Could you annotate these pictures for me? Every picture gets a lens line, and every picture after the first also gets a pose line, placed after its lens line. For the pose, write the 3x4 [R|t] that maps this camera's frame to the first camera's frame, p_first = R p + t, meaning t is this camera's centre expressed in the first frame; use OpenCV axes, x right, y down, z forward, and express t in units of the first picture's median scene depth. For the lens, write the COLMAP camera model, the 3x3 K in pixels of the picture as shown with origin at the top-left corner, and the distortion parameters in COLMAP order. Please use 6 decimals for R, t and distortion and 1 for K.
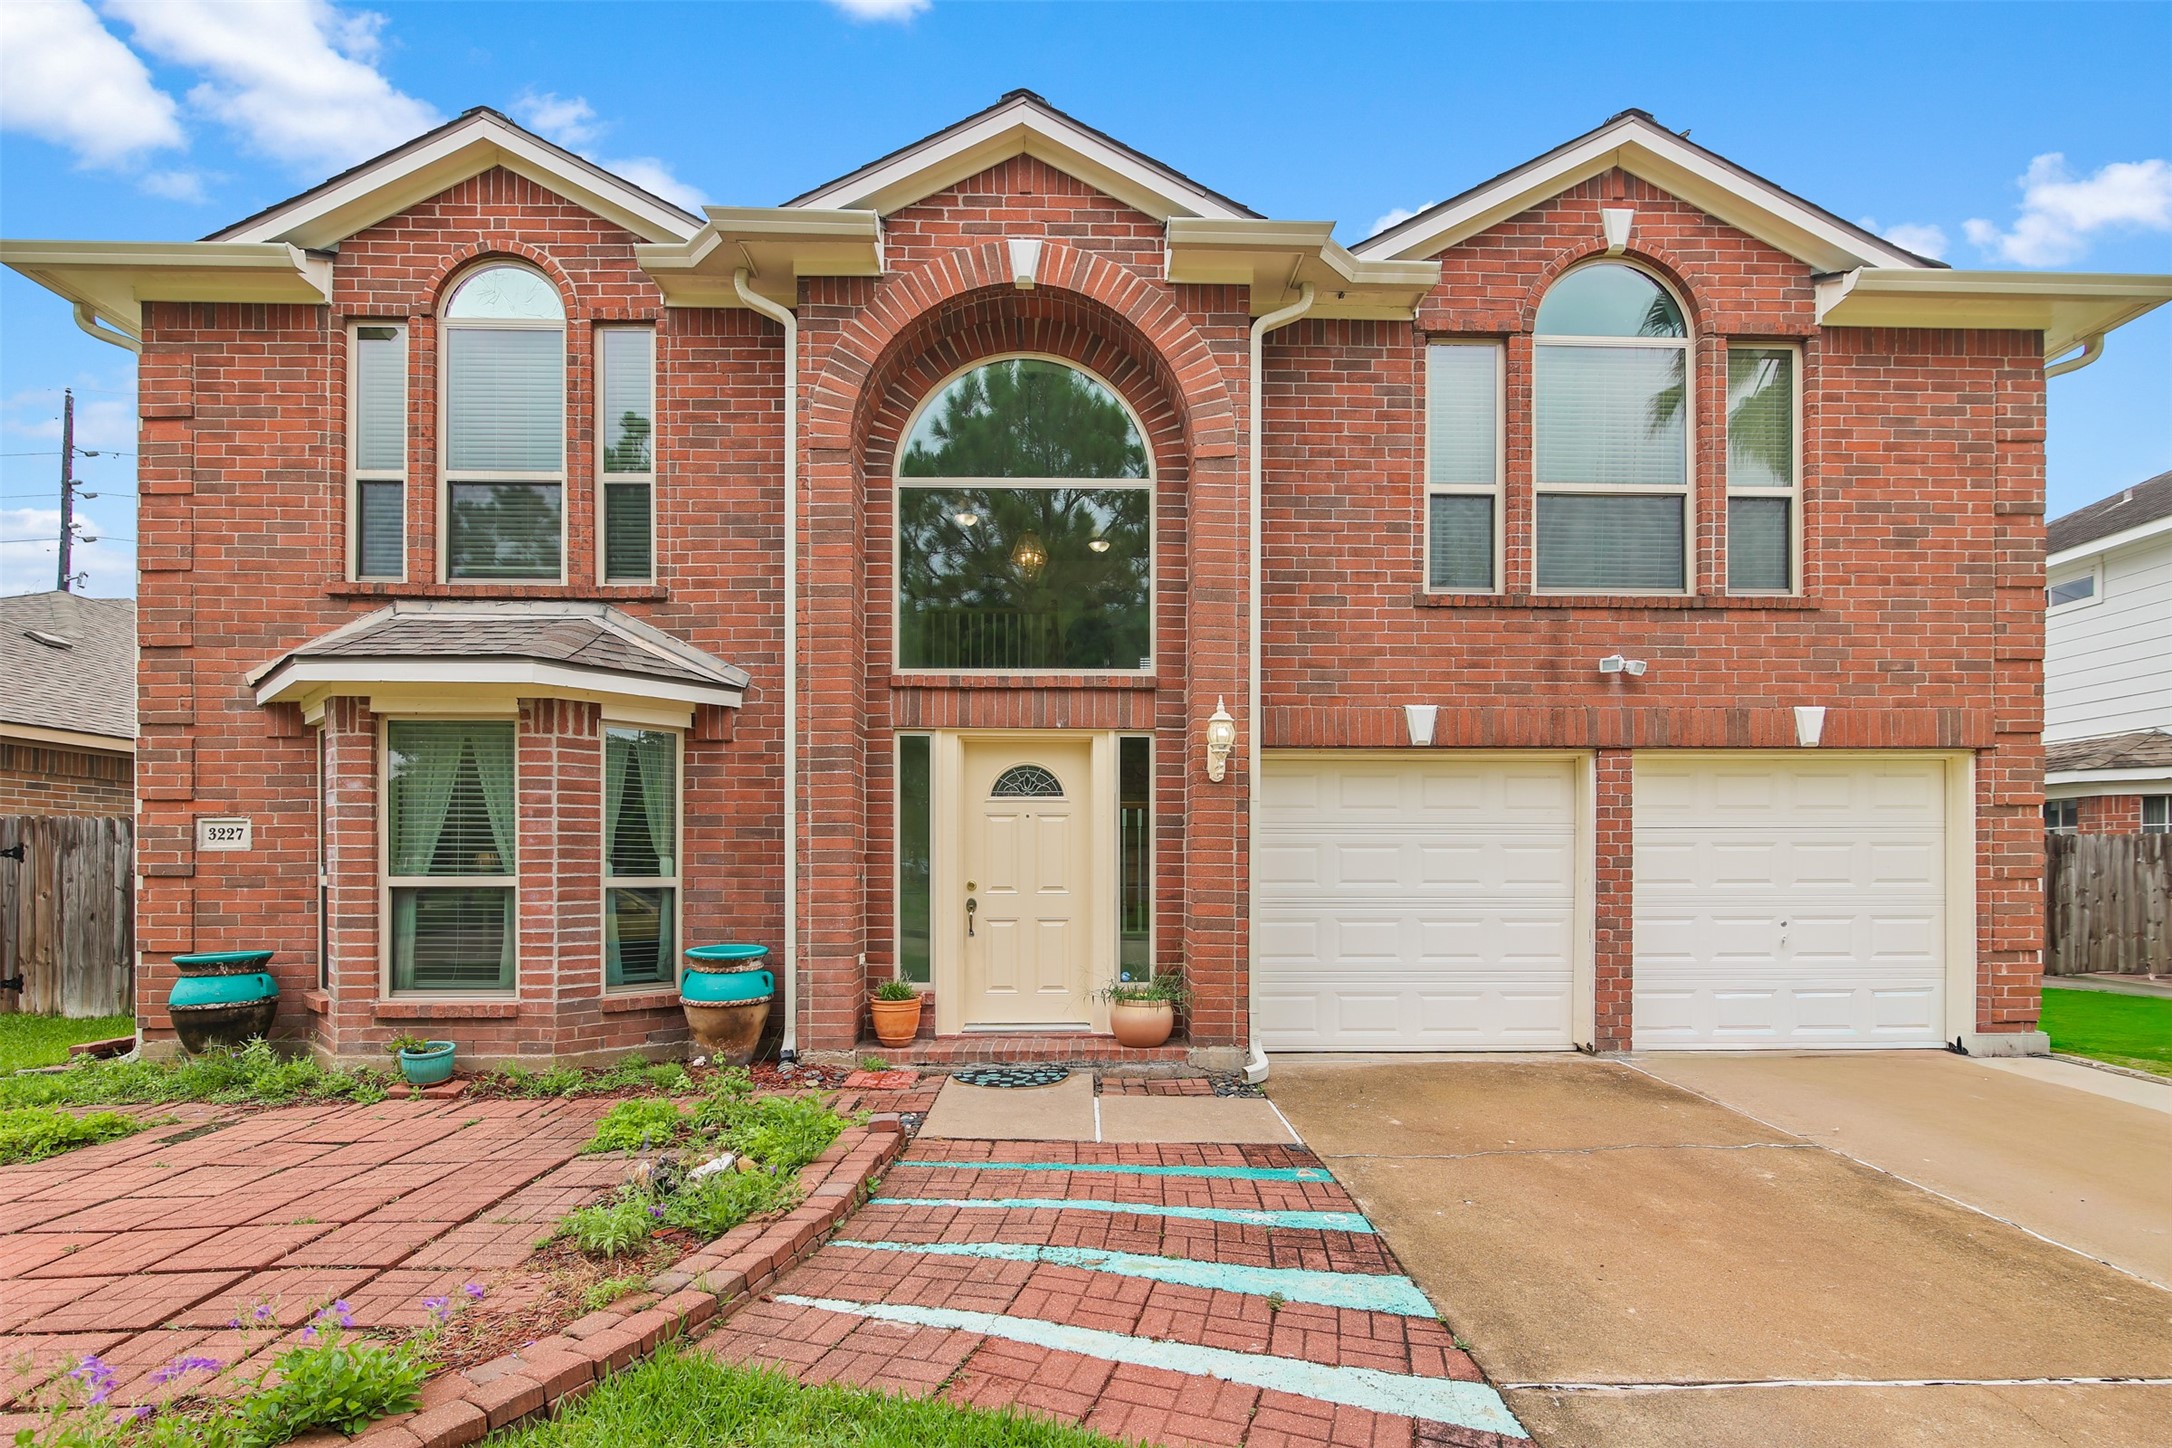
lens RADIAL K [[1011.5, 0, 1114.9], [0, 1011.5, 866.9], [0, 0, 1]] dist [-0.001408, 0.000285]
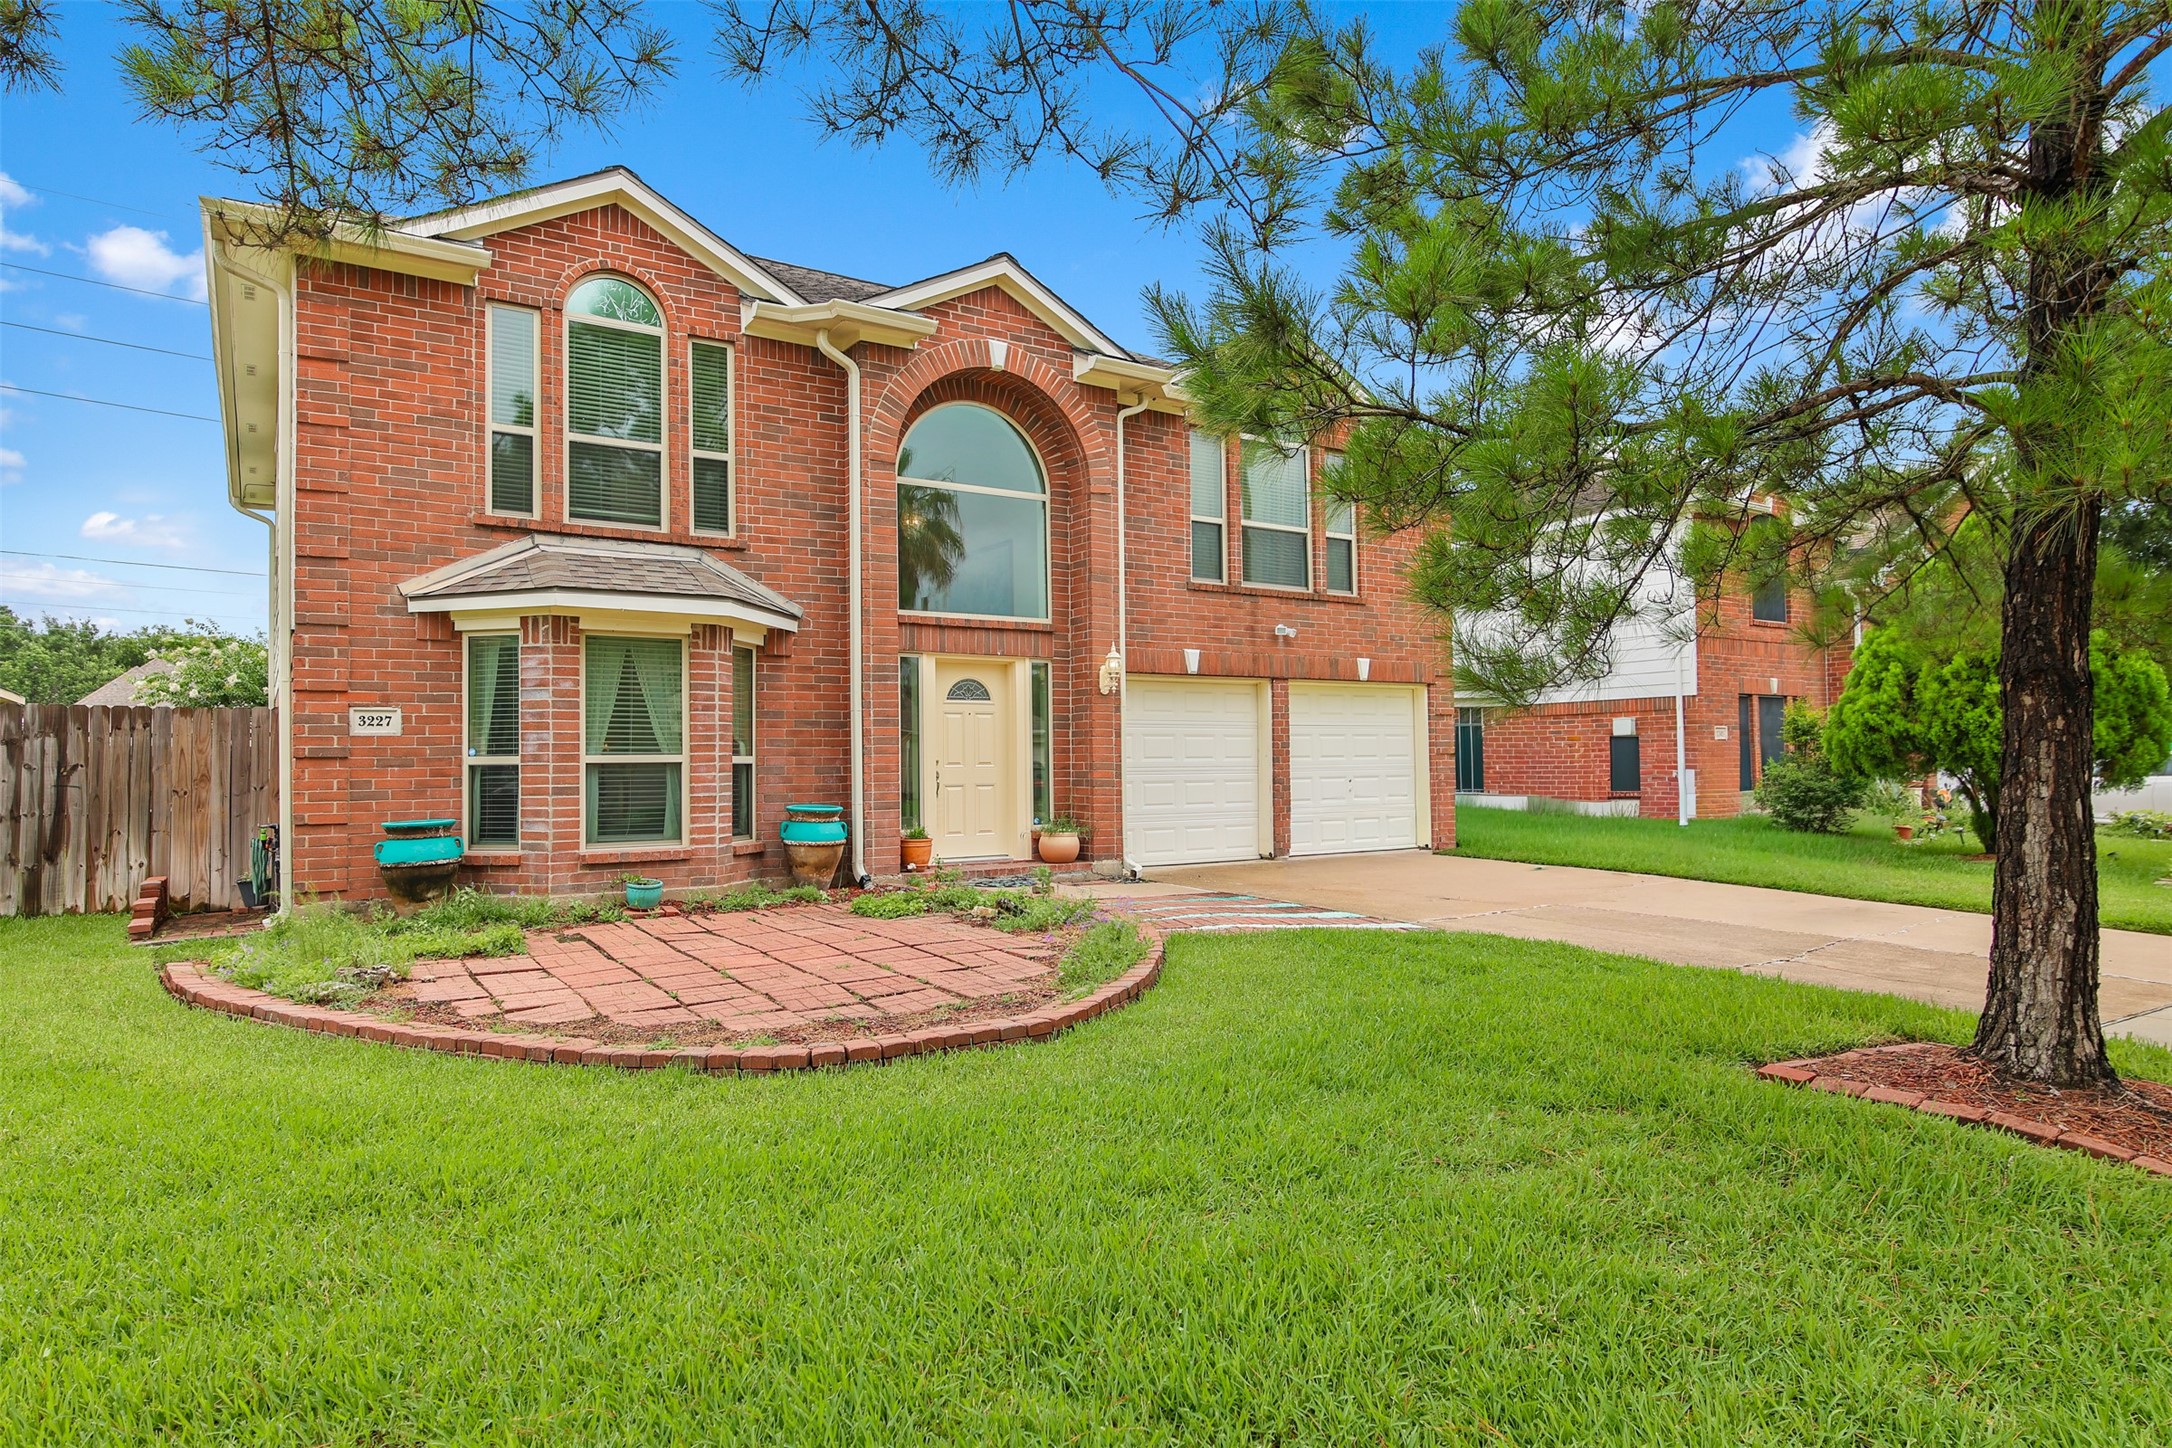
lens RADIAL K [[1211.2, 0, 1081.3], [0, 1211.2, 721.0], [0, 0, 1]] dist [-0.003910, -0.000459]
pose [[0.854186, 0.009483, 0.519882, -0.908019], [0.010791, 0.999295, -0.035958, 0.026150], [-0.519856, 0.036325, 0.853481, -0.604616]]
